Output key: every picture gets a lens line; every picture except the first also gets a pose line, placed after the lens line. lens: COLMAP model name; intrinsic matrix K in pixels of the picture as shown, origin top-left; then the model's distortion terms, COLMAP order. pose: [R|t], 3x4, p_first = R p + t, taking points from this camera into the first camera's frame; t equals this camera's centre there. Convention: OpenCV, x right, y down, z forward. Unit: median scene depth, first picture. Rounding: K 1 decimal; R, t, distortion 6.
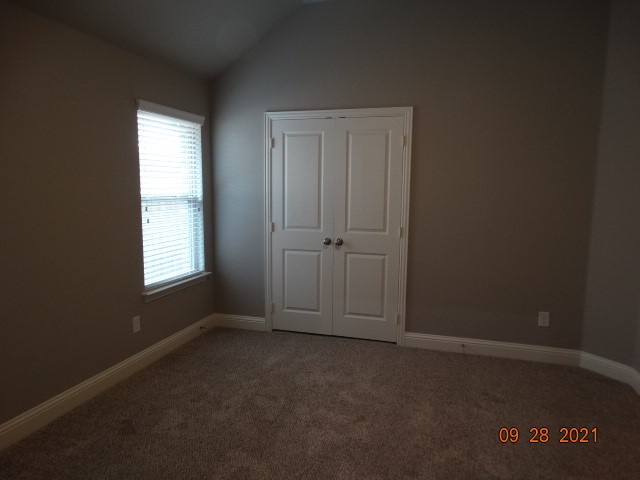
lens RADIAL K [[456.7, 0, 319.7], [0, 456.7, 240.2], [0, 0, 1]] dist [-0.005161, -0.000189]
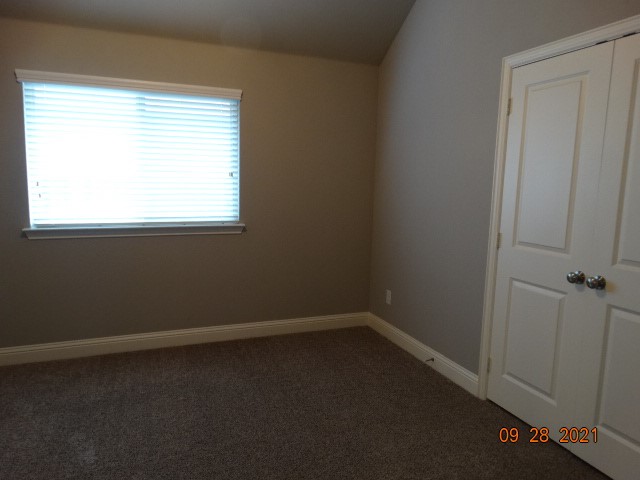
lens RADIAL K [[456.7, 0, 319.4], [0, 456.7, 240.9], [0, 0, 1]] dist [-0.005161, -0.000189]
pose [[0.590591, 0.100846, -0.800645, 0.261726], [-0.086383, 0.994360, 0.061526, -0.046569], [0.802334, 0.032825, 0.595972, 0.439049]]
